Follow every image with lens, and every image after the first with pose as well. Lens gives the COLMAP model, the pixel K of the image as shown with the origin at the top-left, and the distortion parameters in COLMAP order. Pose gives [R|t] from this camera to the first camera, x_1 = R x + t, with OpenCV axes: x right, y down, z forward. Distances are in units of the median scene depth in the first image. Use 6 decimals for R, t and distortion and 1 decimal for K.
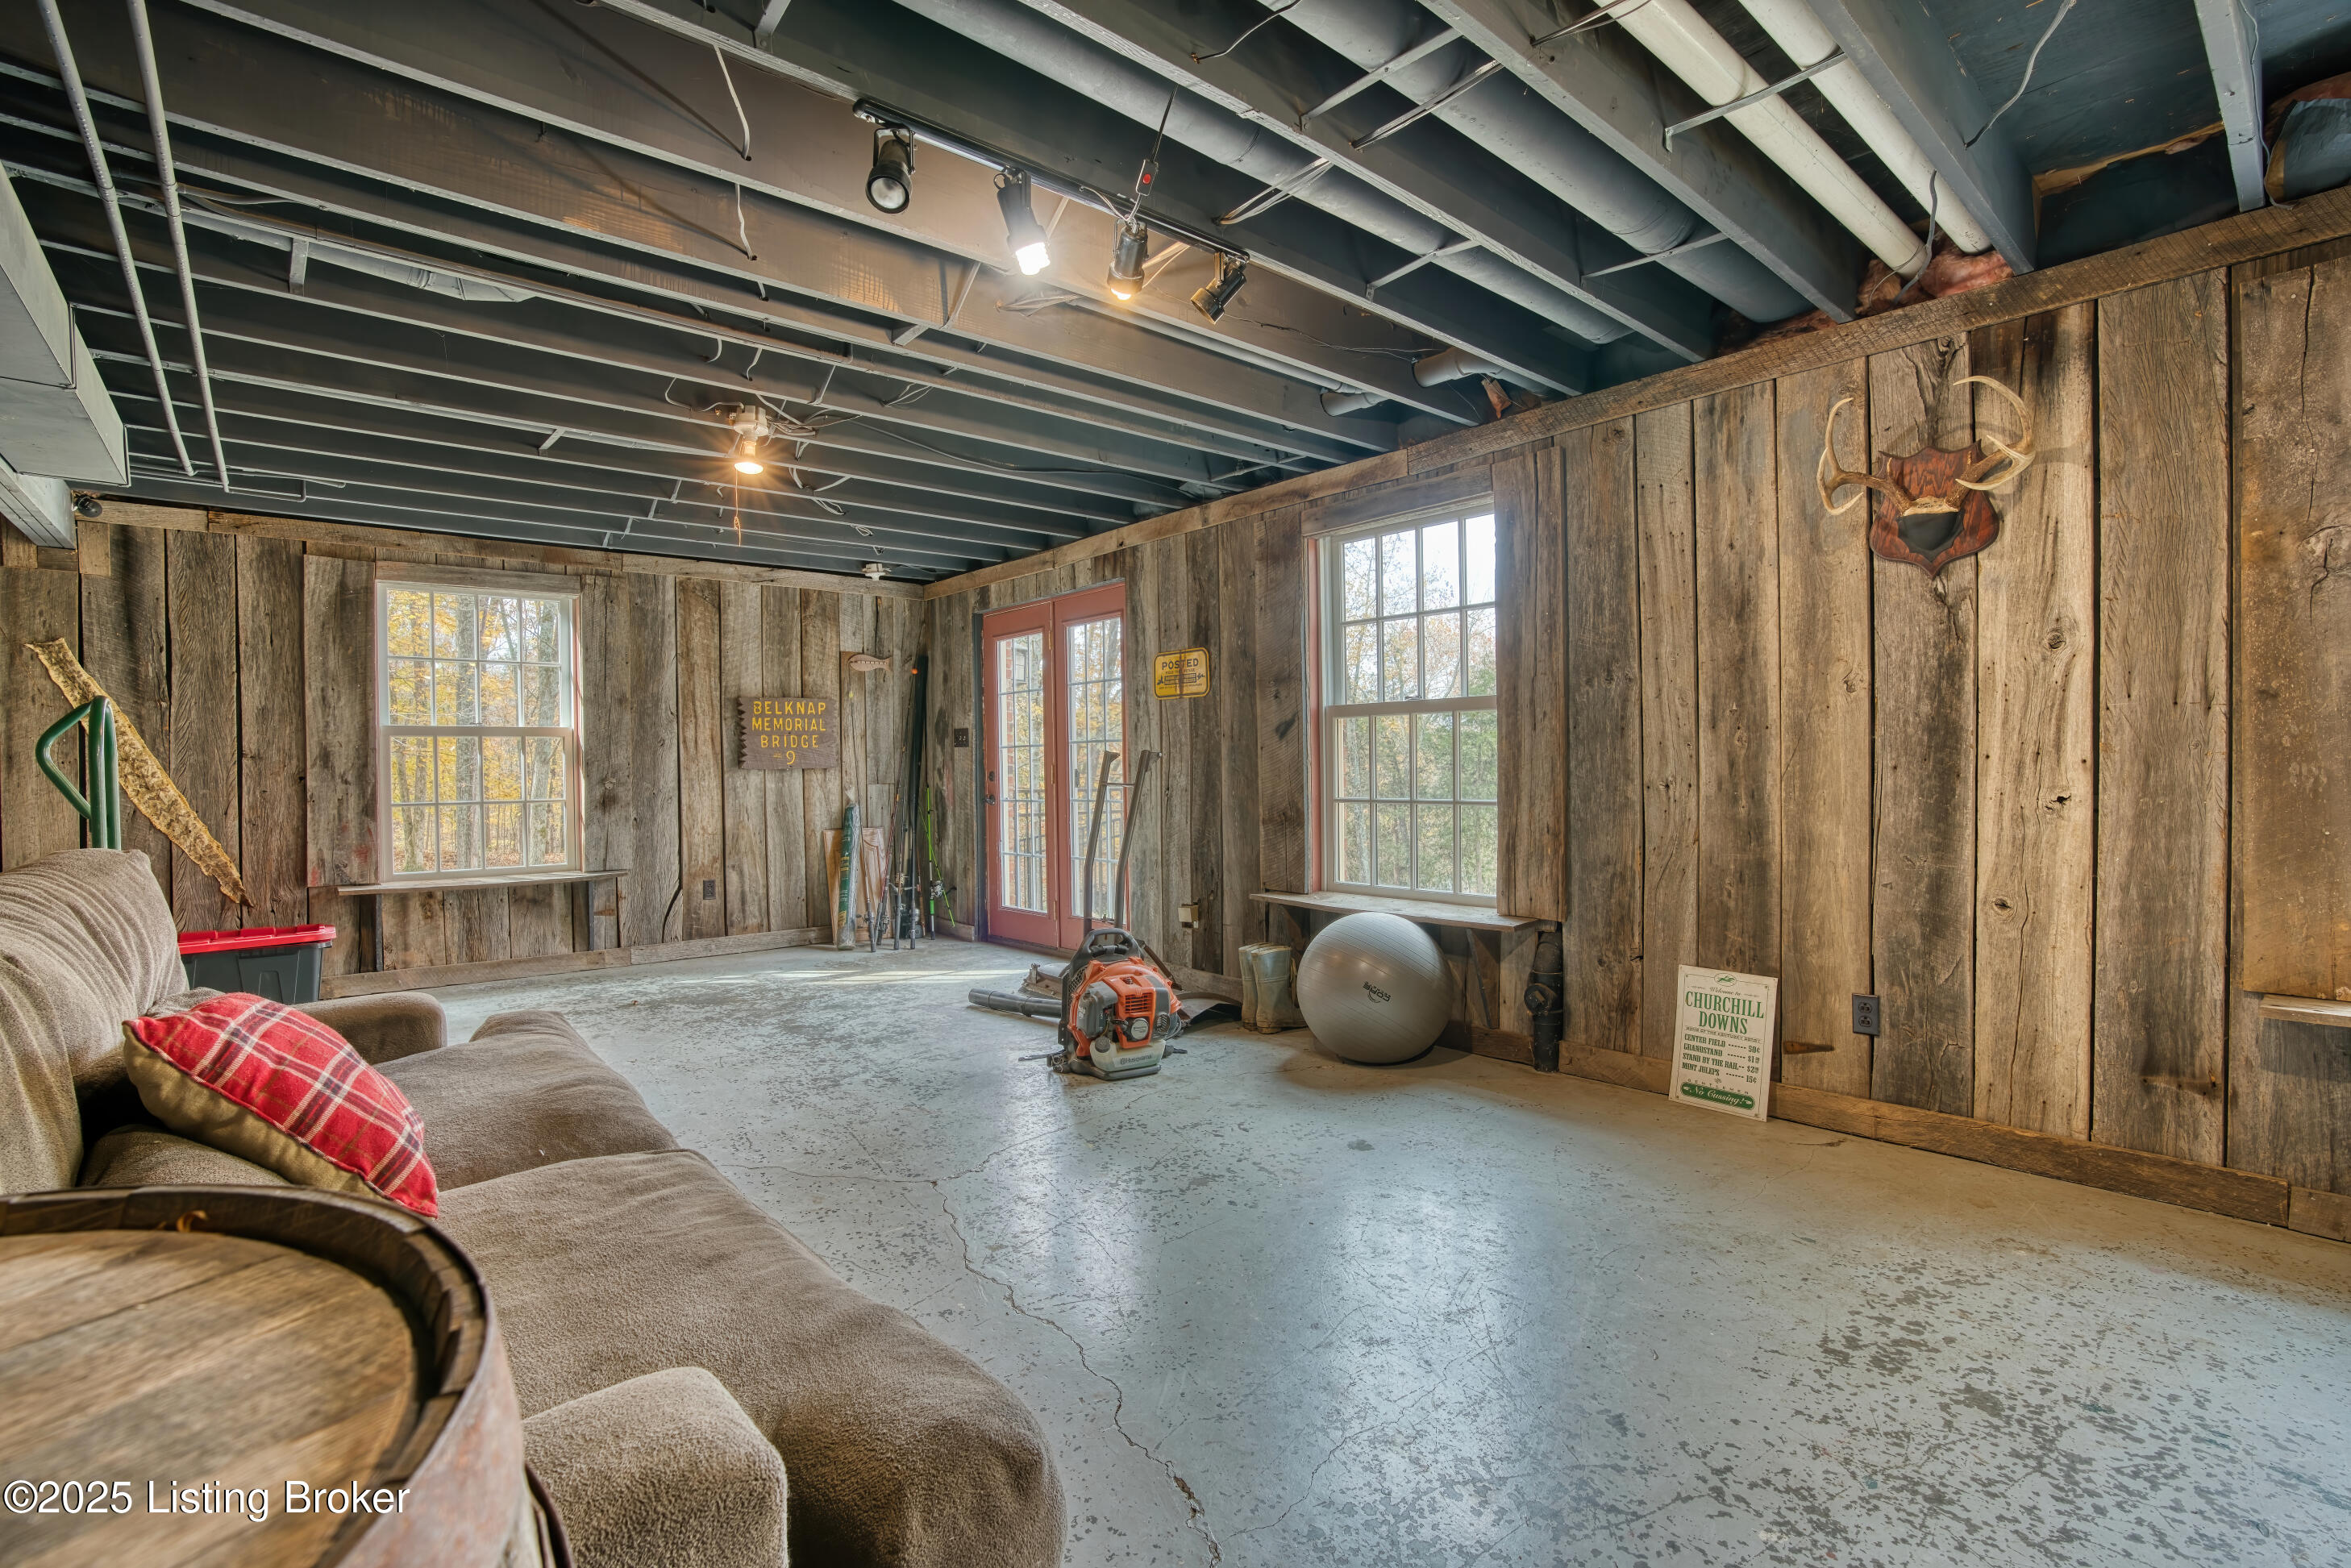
lens RADIAL K [[1081.0, 0, 1175.5], [0, 1081.0, 784.0], [0, 0, 1]] dist [-0.073441, 0.030698]
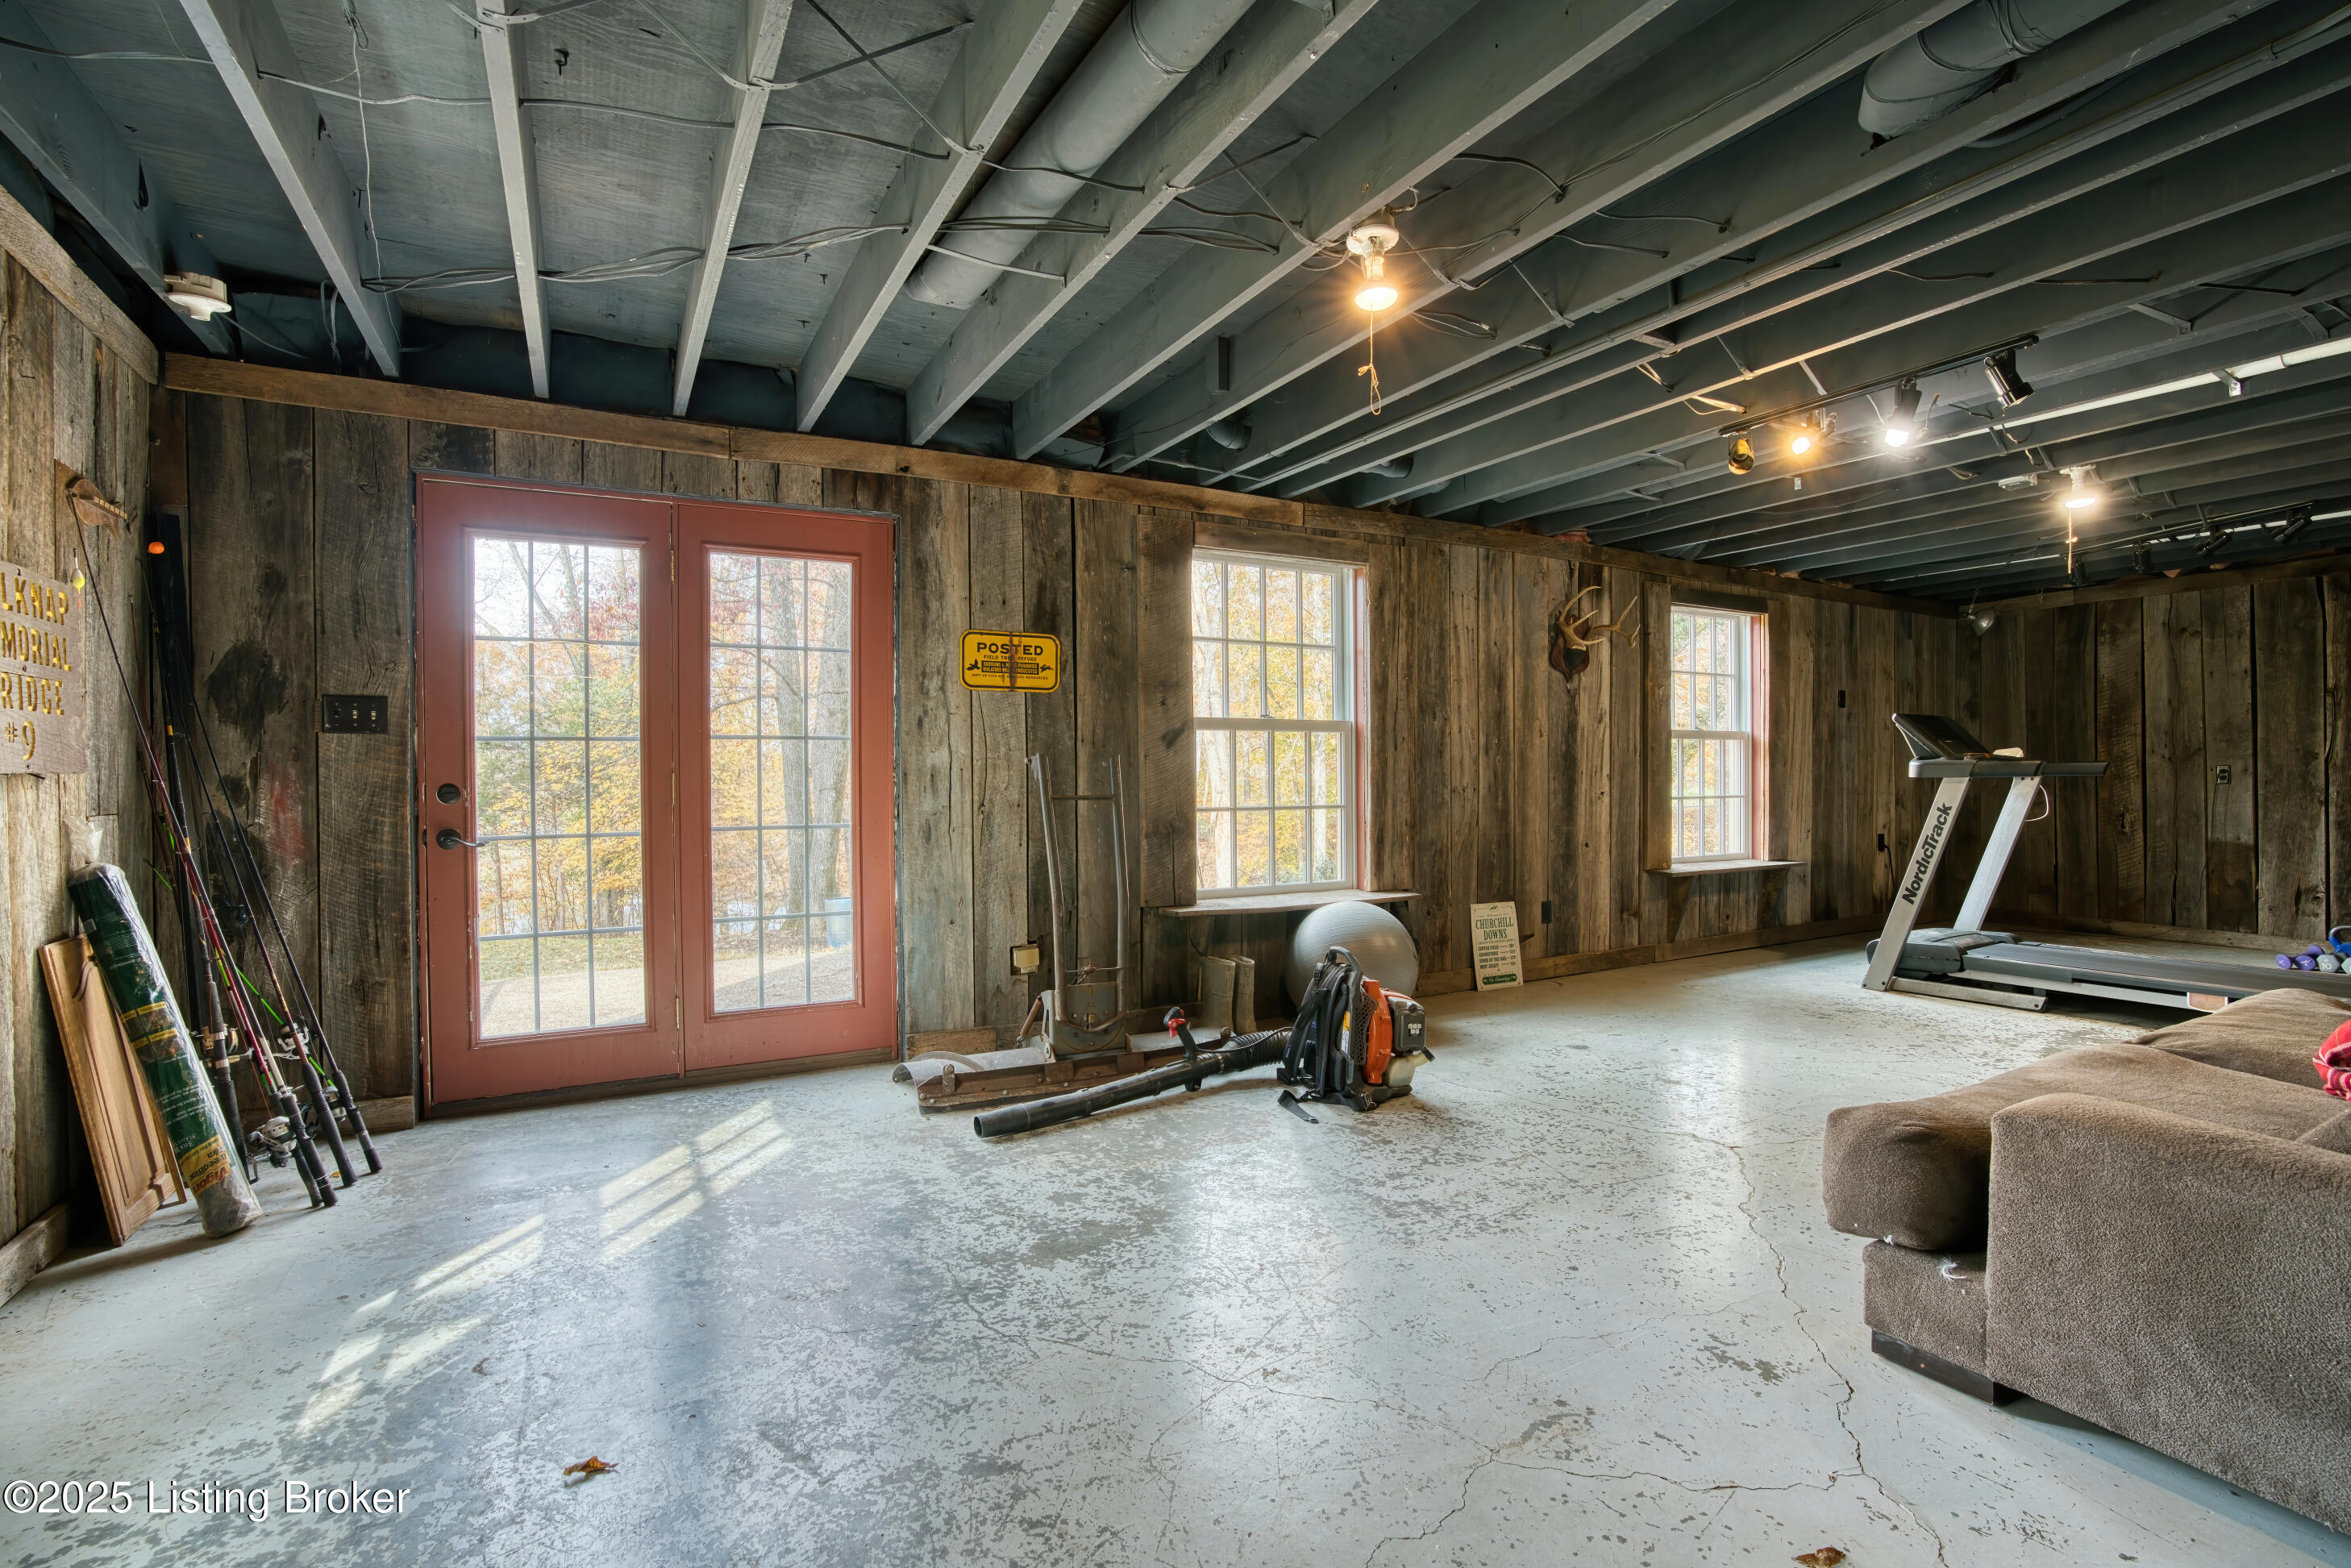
lens RADIAL K [[1081.0, 0, 1175.5], [0, 1081.0, 784.0], [0, 0, 1]] dist [-0.073441, 0.030698]
pose [[0.208230, 0.003711, 0.978073, -1.120450], [0.018799, 0.999793, -0.007796, -0.002445], [-0.977899, 0.020010, 0.208118, 1.055334]]
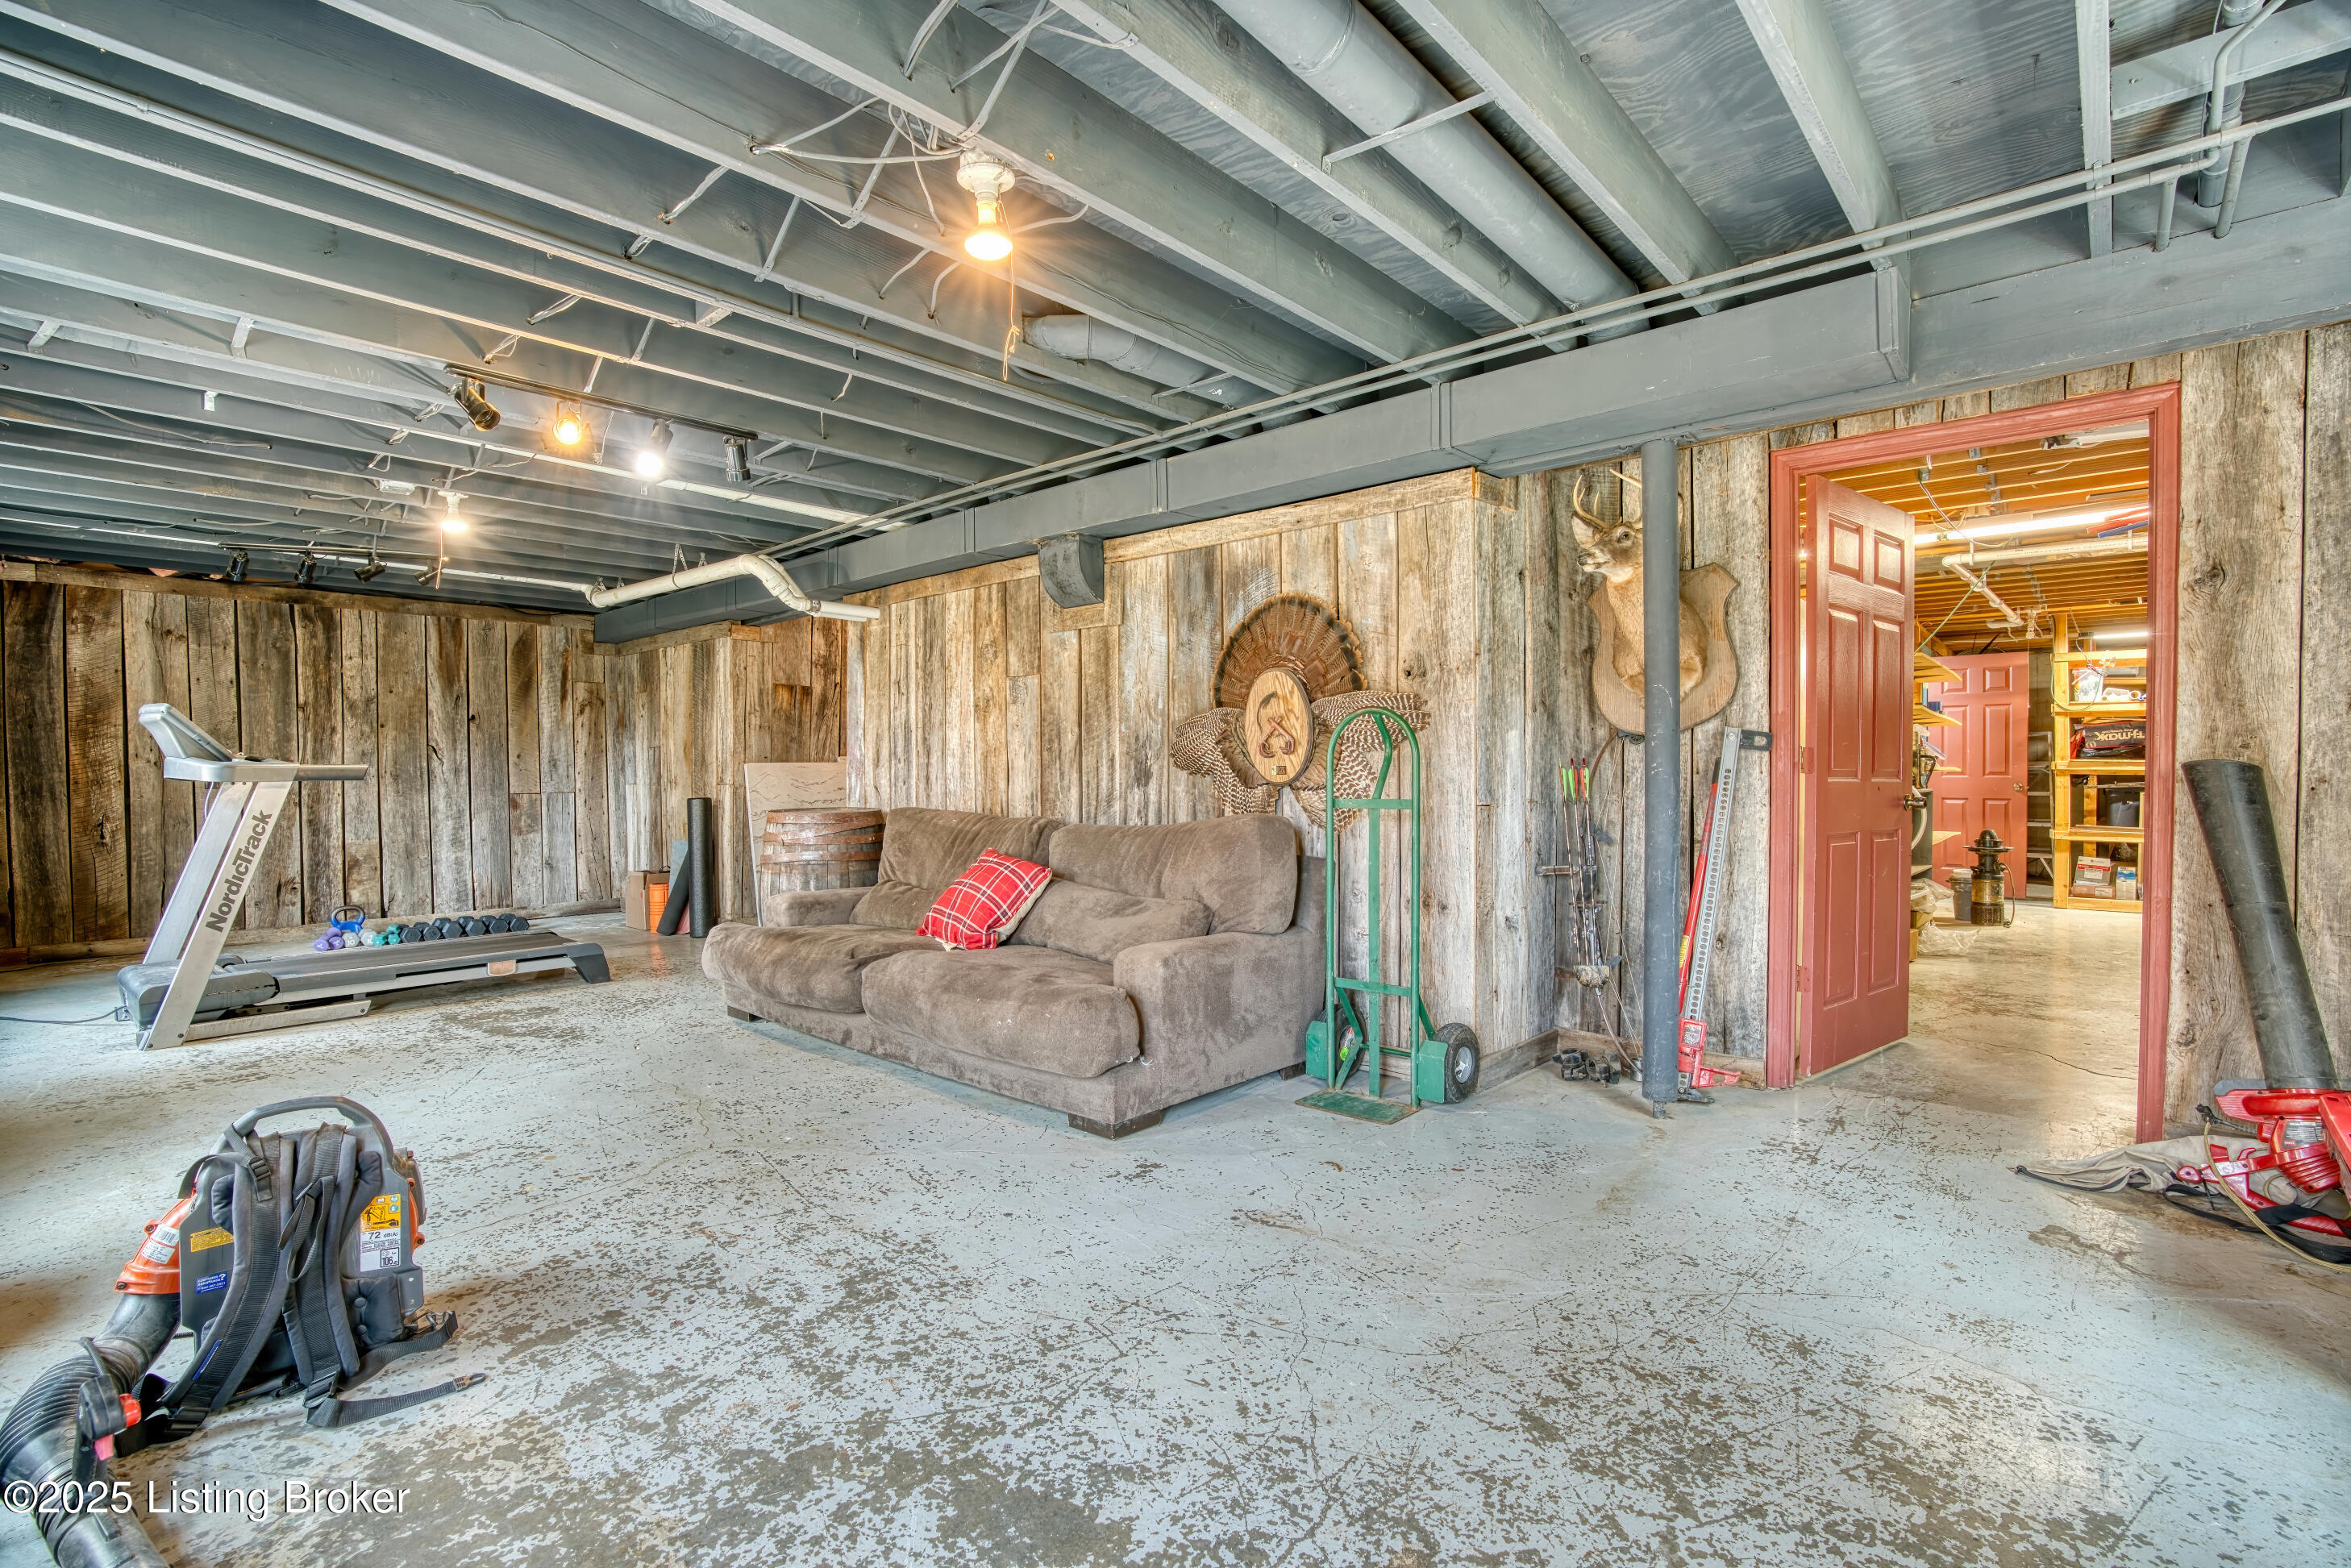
lens RADIAL K [[1081.0, 0, 1175.5], [0, 1081.0, 784.0], [0, 0, 1]] dist [-0.073441, 0.030698]
pose [[-0.992108, 0.016263, -0.124325, -0.453974], [0.012900, 0.999530, 0.027811, -0.020385], [0.124719, 0.025987, -0.991852, 1.698428]]
